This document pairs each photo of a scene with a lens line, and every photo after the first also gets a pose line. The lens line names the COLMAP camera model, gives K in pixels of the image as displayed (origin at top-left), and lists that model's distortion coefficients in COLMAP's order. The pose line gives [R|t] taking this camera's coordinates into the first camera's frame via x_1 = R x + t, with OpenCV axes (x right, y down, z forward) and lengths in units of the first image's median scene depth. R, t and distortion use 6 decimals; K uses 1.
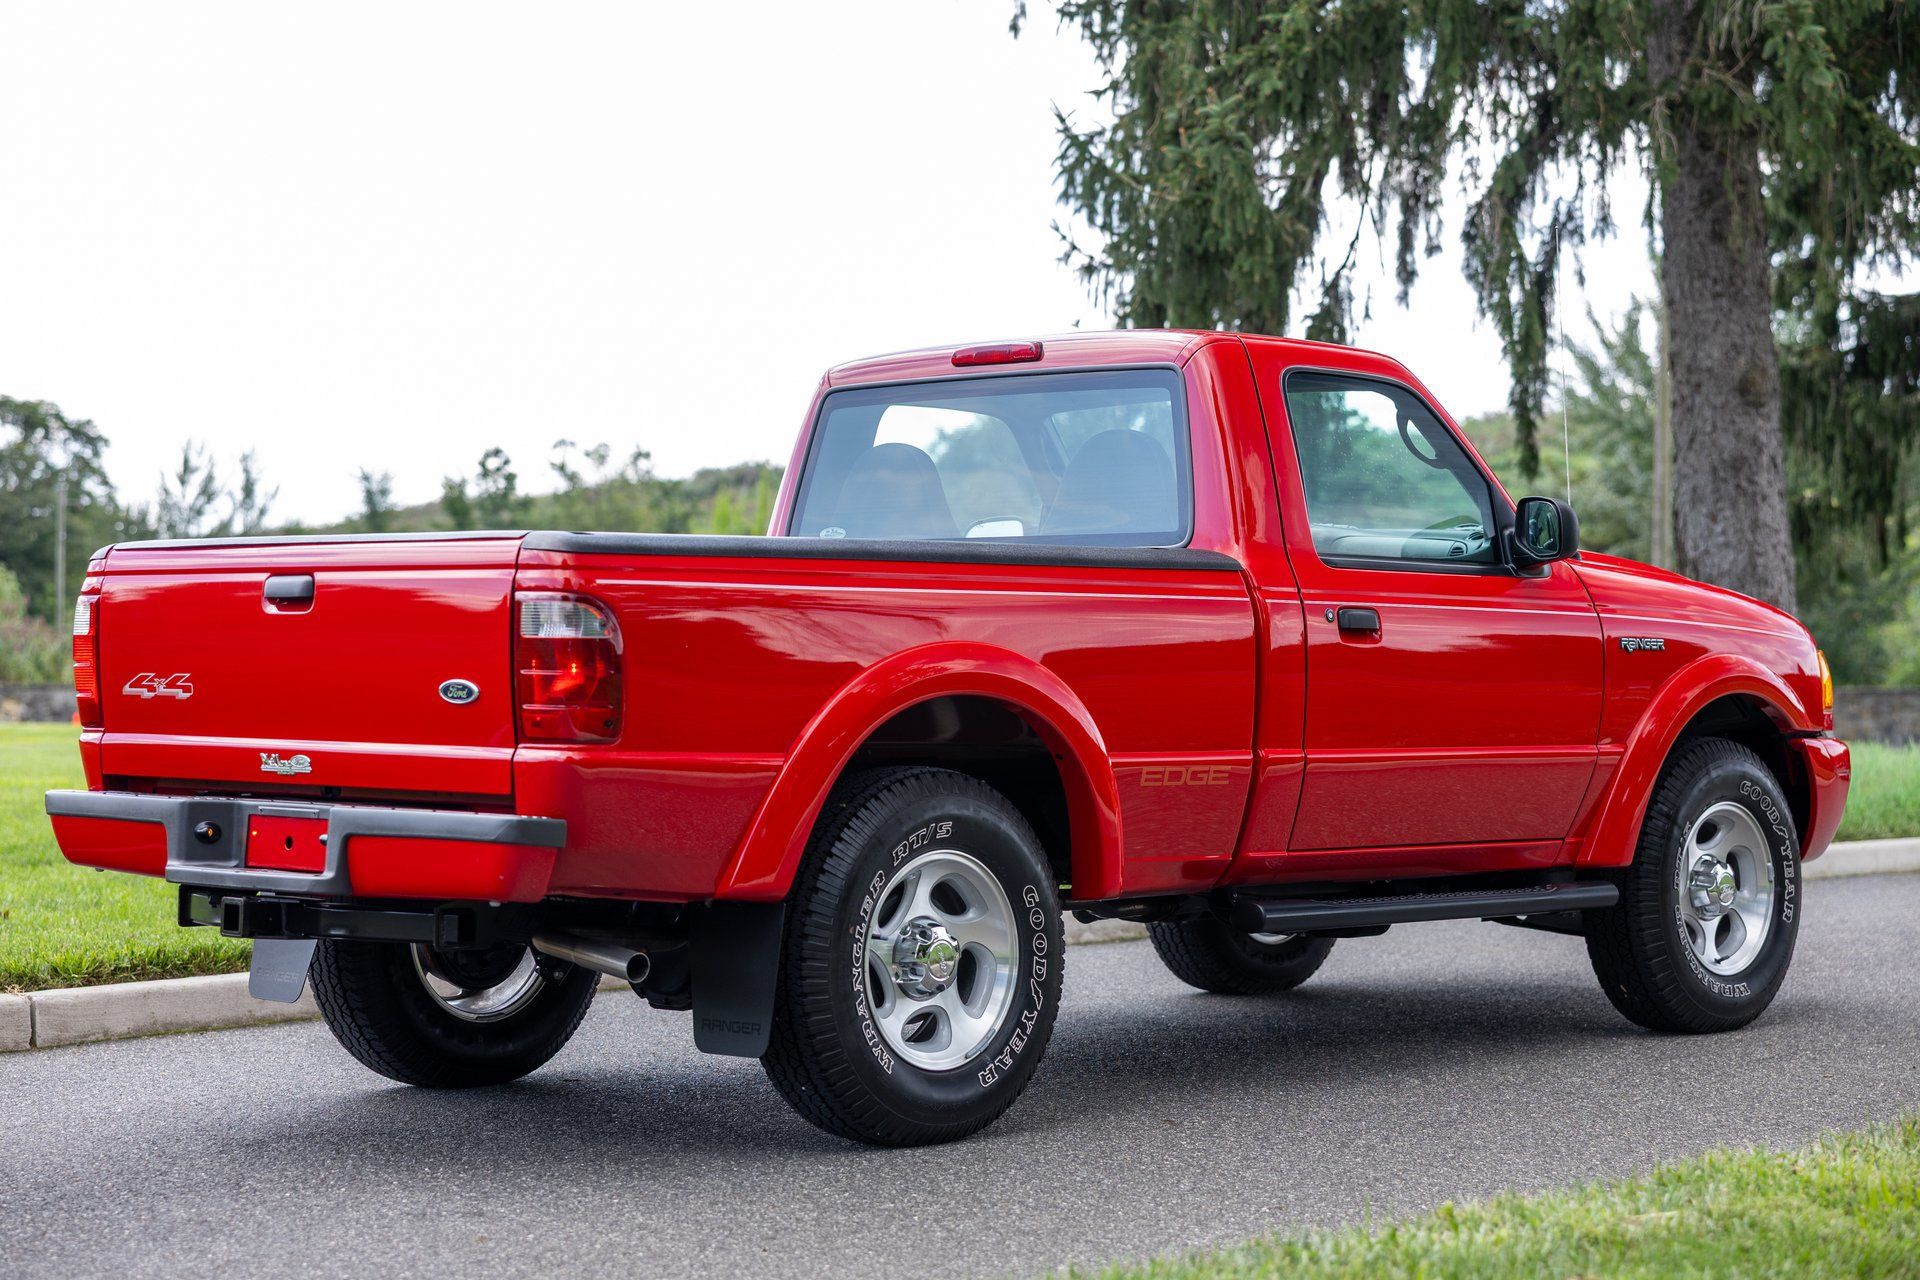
lens RADIAL K [[3453.9, 0, 960.0], [0, 3453.9, 640.0], [0, 0, 1]] dist [0.365177, 0.013794]
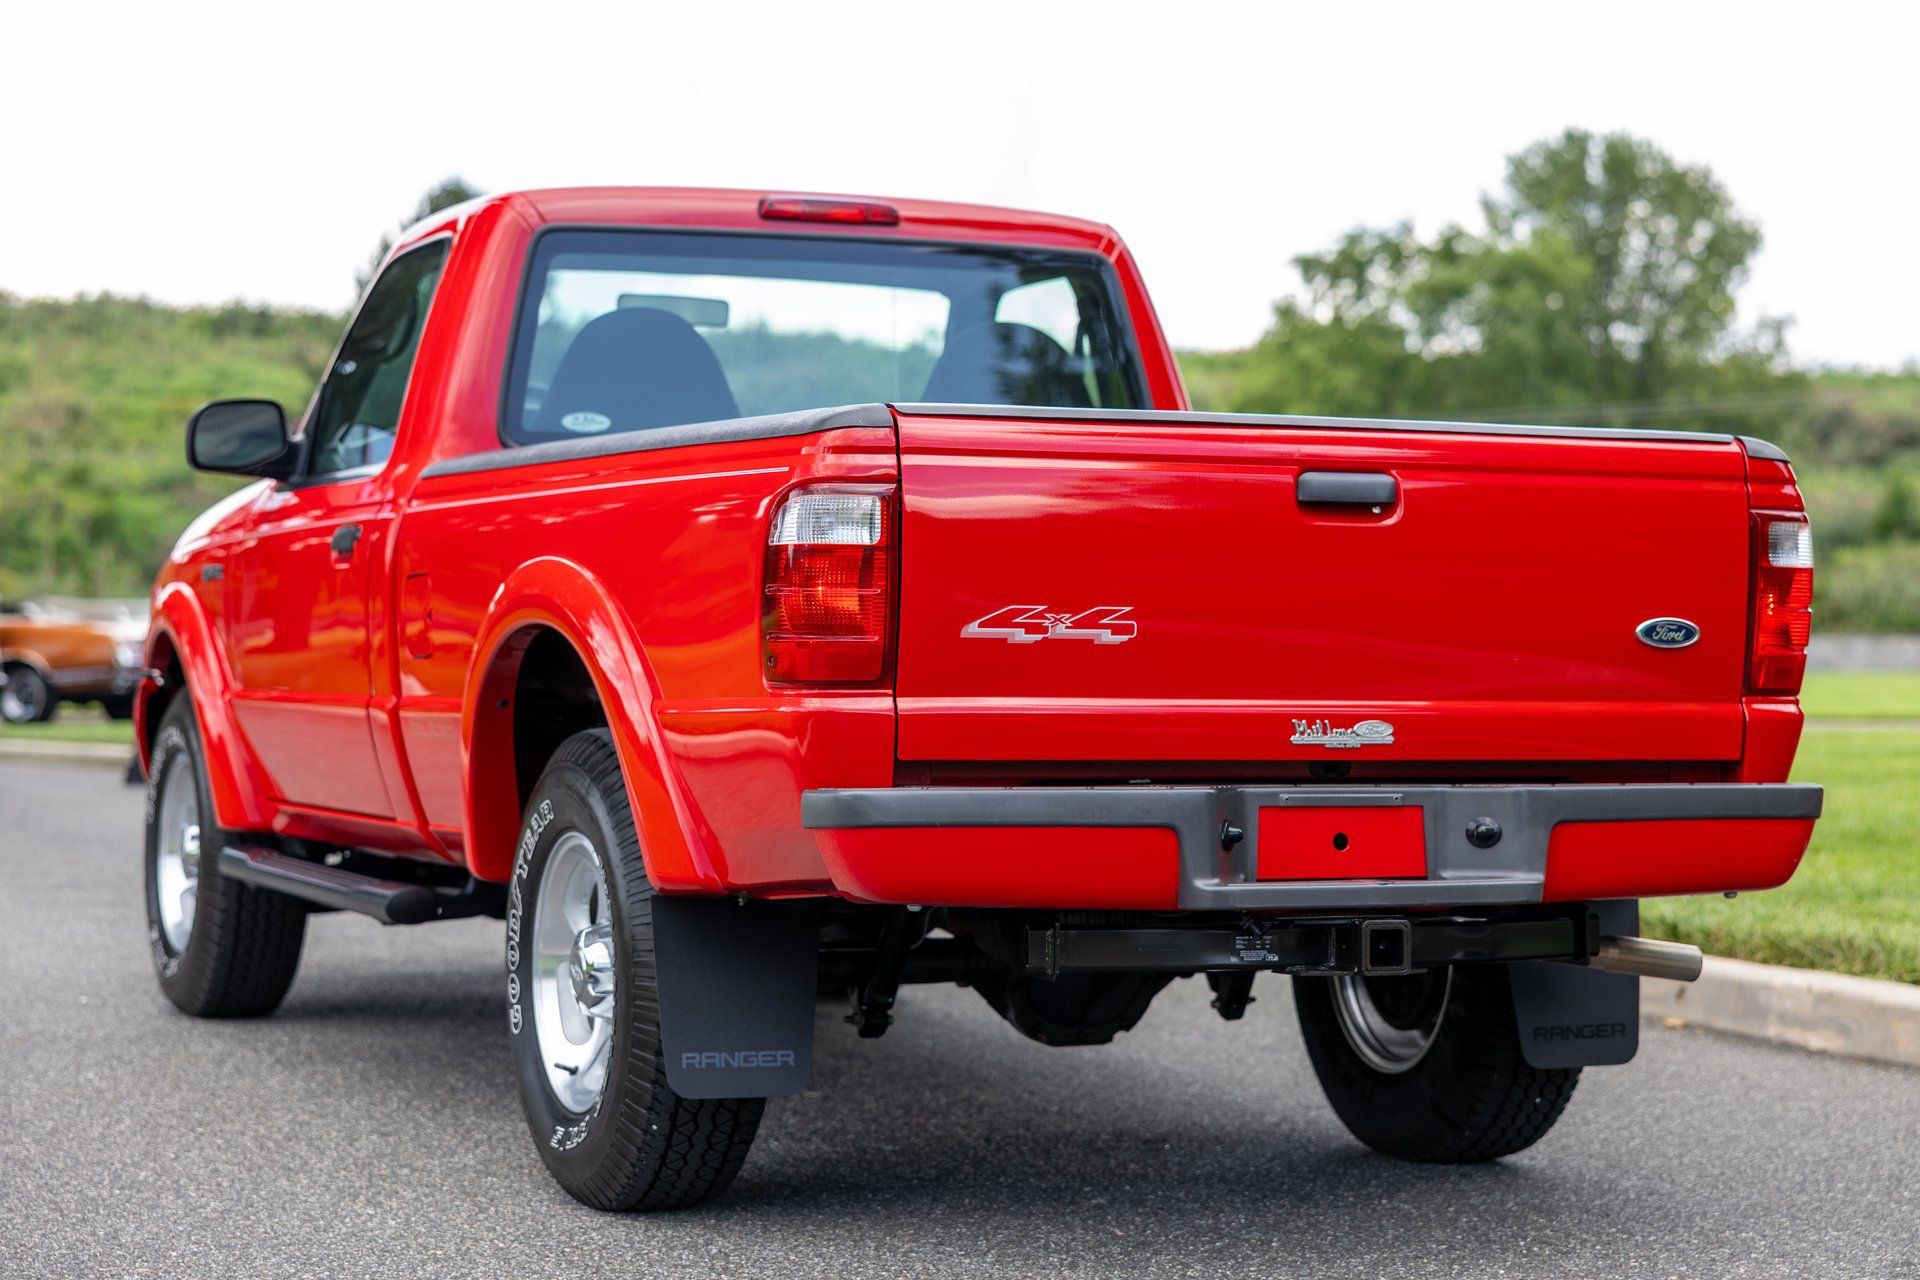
lens RADIAL K [[3785.2, 0, 960.0], [0, 3785.2, 640.0], [0, 0, 1]] dist [0.046892, 0.035538]
pose [[0.367657, -0.000084, 0.929961, -0.946696], [-0.010562, 0.999935, 0.004266, 0.013750], [-0.929901, -0.011391, 0.367632, 0.790483]]
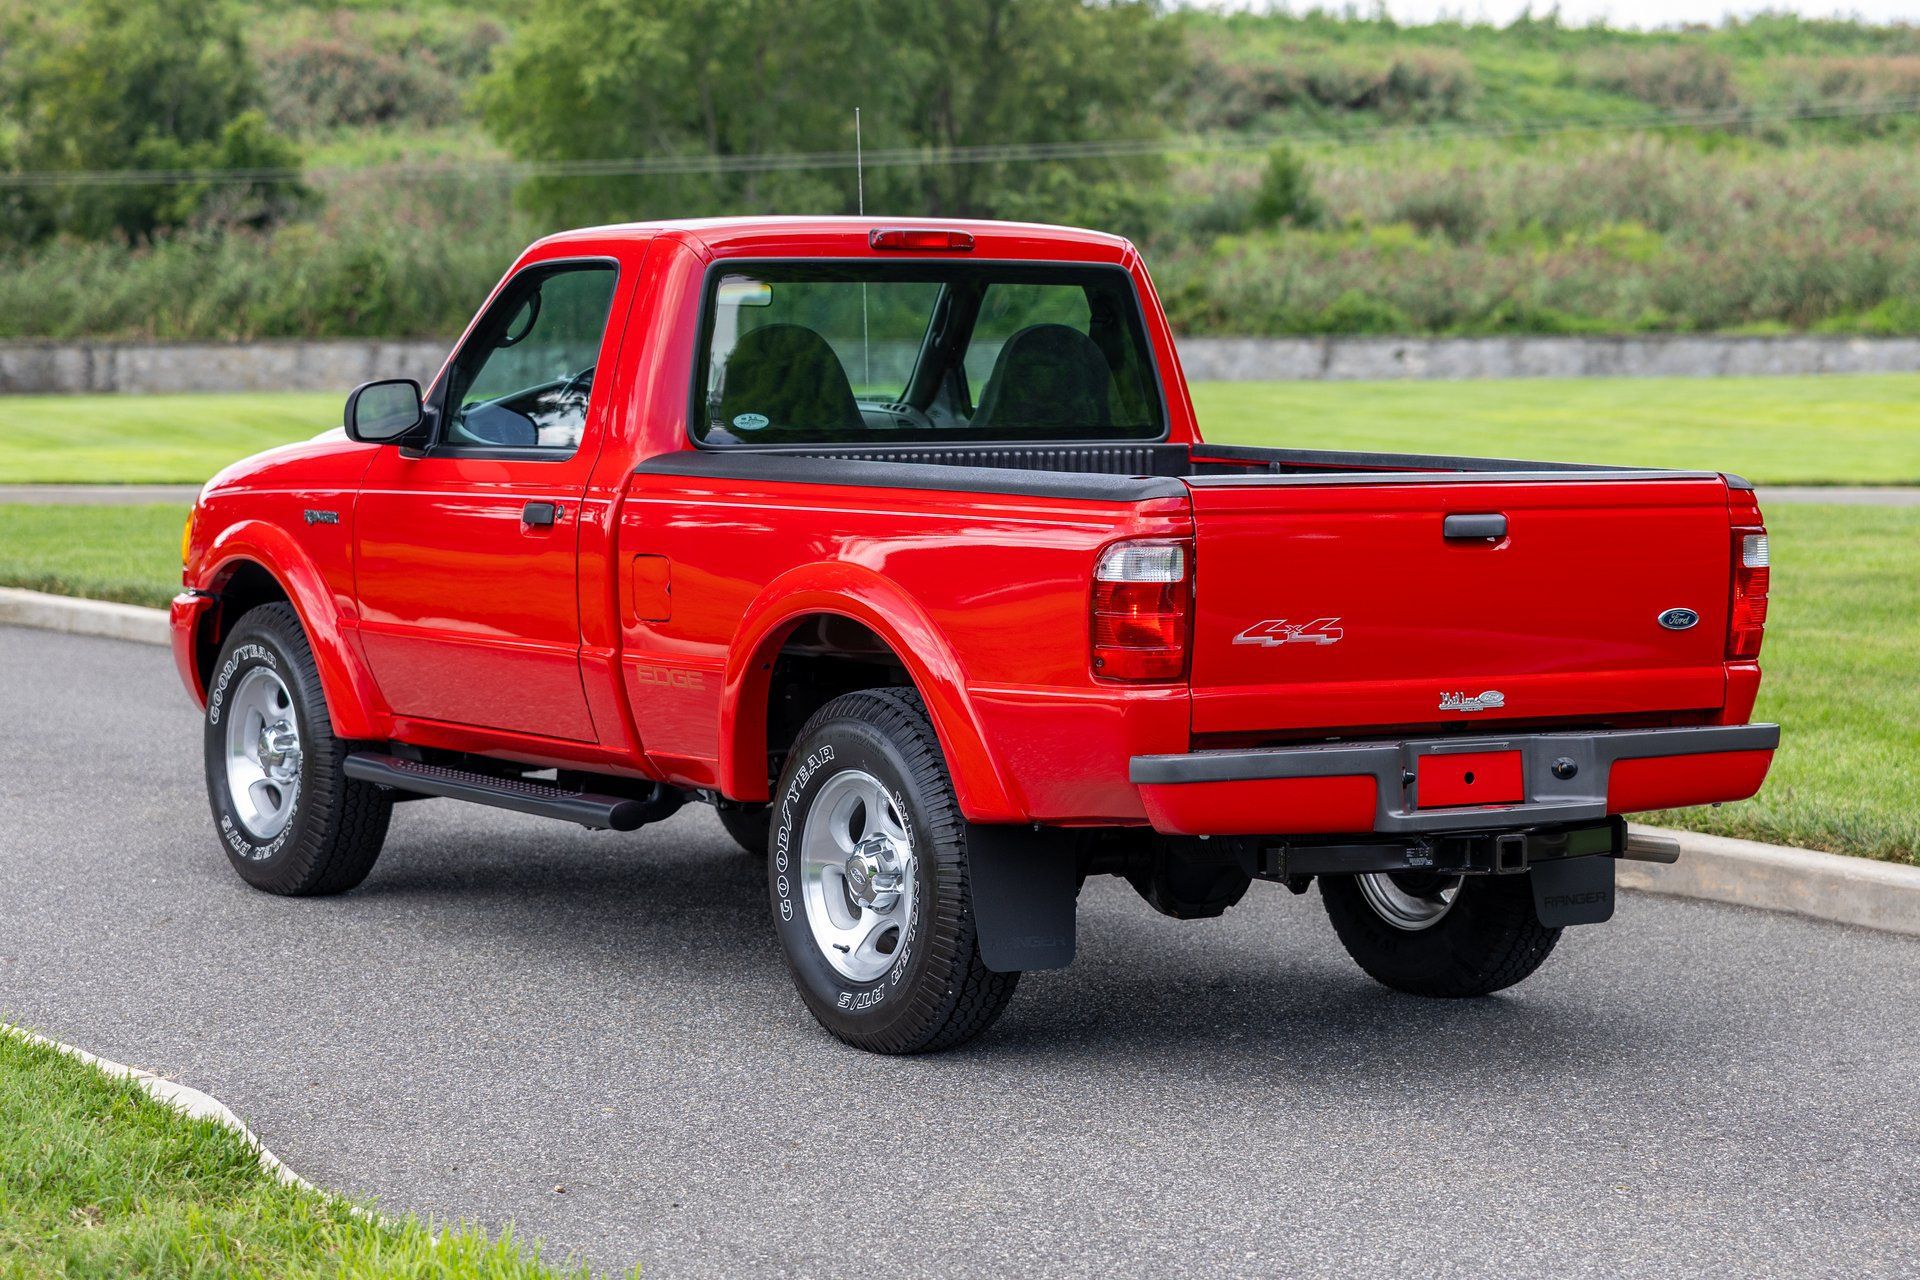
lens RADIAL K [[4547.4, 0, 960.0], [0, 4547.4, 640.0], [0, 0, 1]] dist [0.018628, -0.178372]
pose [[0.203219, -0.066247, 0.976890, -1.501766], [-0.007157, 0.997581, 0.069140, -0.071583], [-0.979107, -0.021042, 0.202253, 0.883277]]
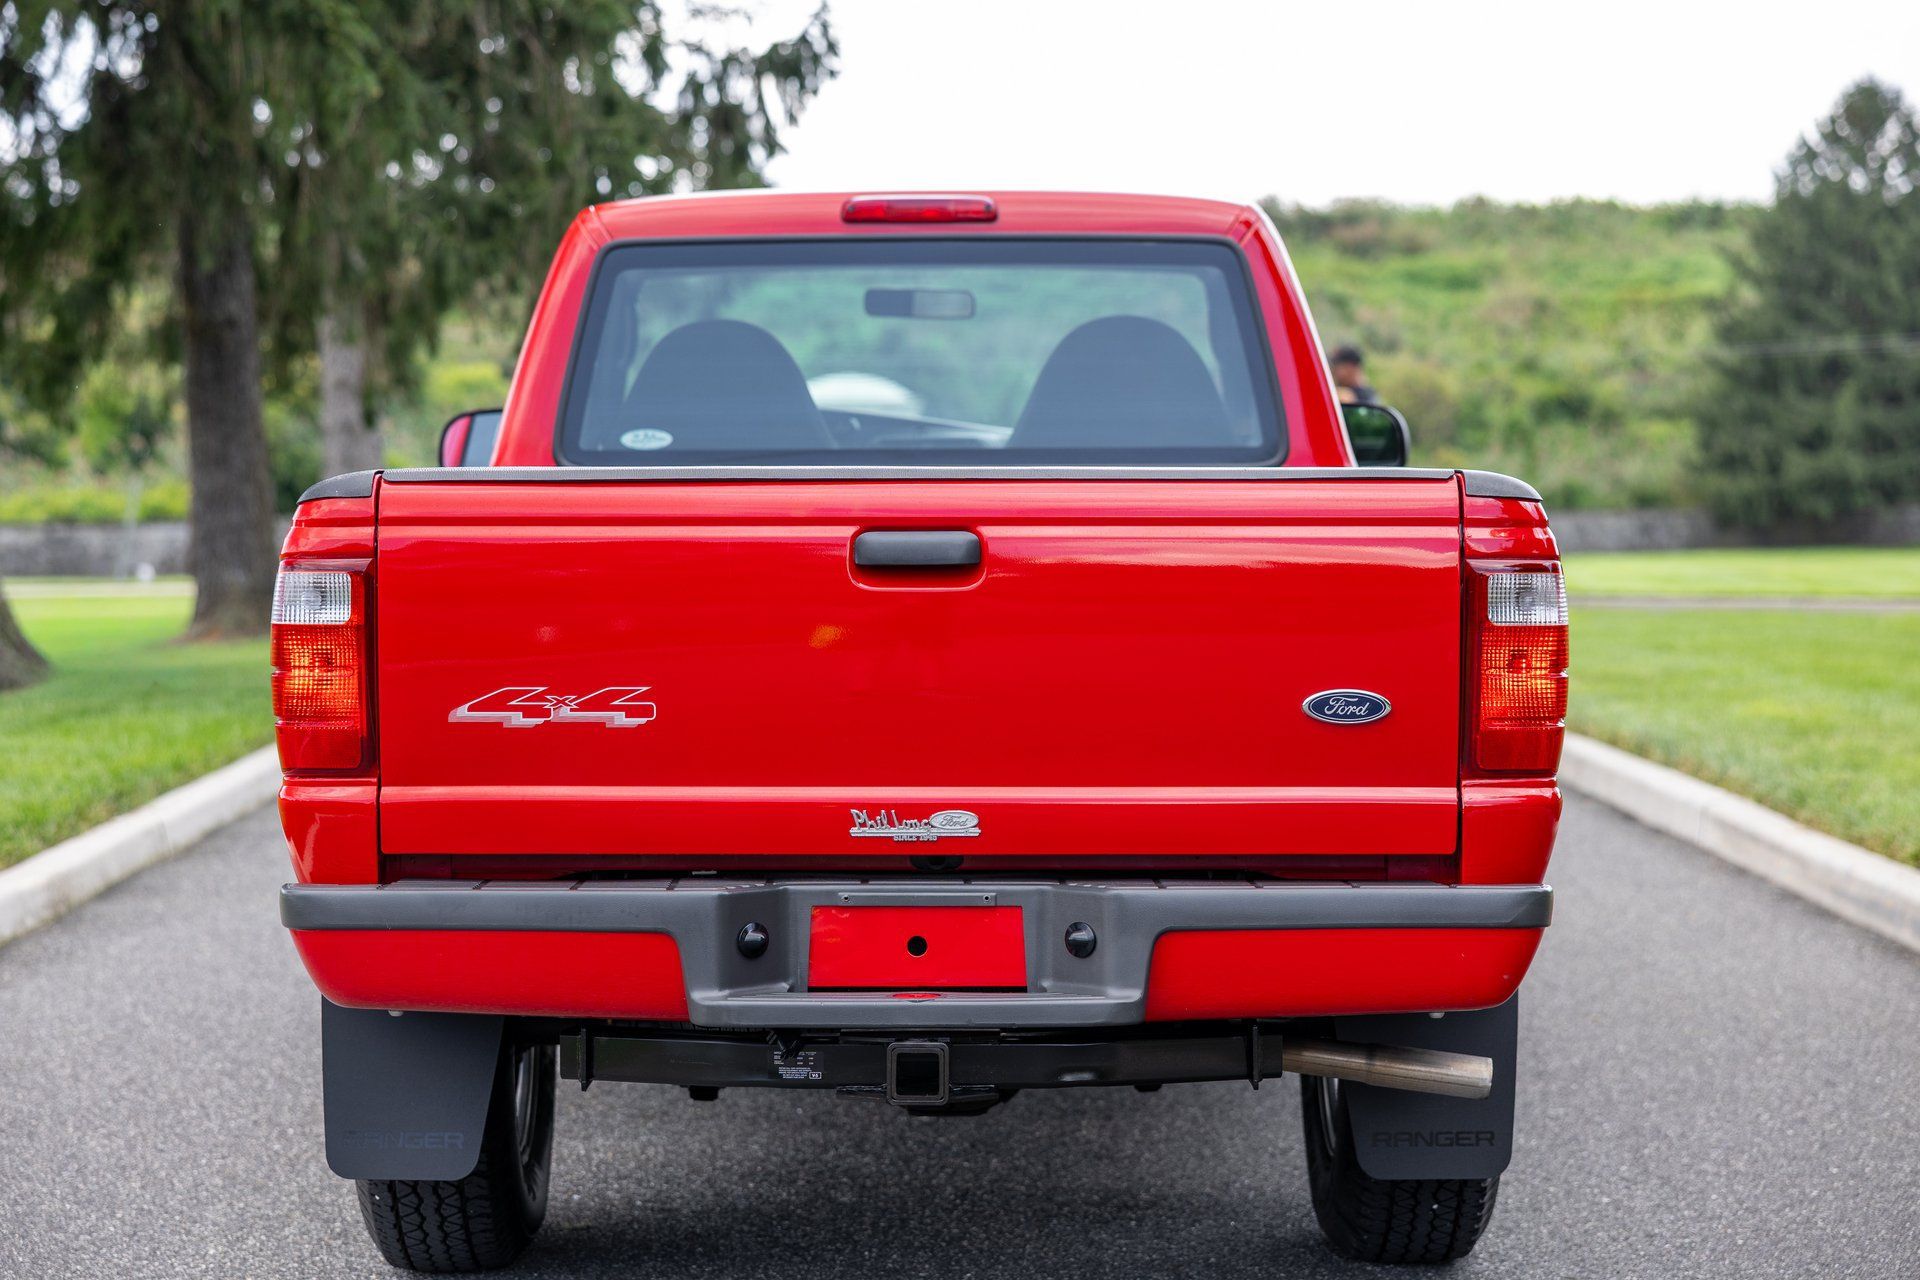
lens RADIAL K [[3431.2, 0, 960.5], [0, 3431.2, 545.5], [0, 0, 1]] dist [-0.004221, 0.036288]
pose [[0.697790, -0.013846, 0.716168, -0.636709], [0.002292, 0.999851, 0.017097, -0.026412], [-0.716299, -0.010288, 0.697718, 0.559552]]
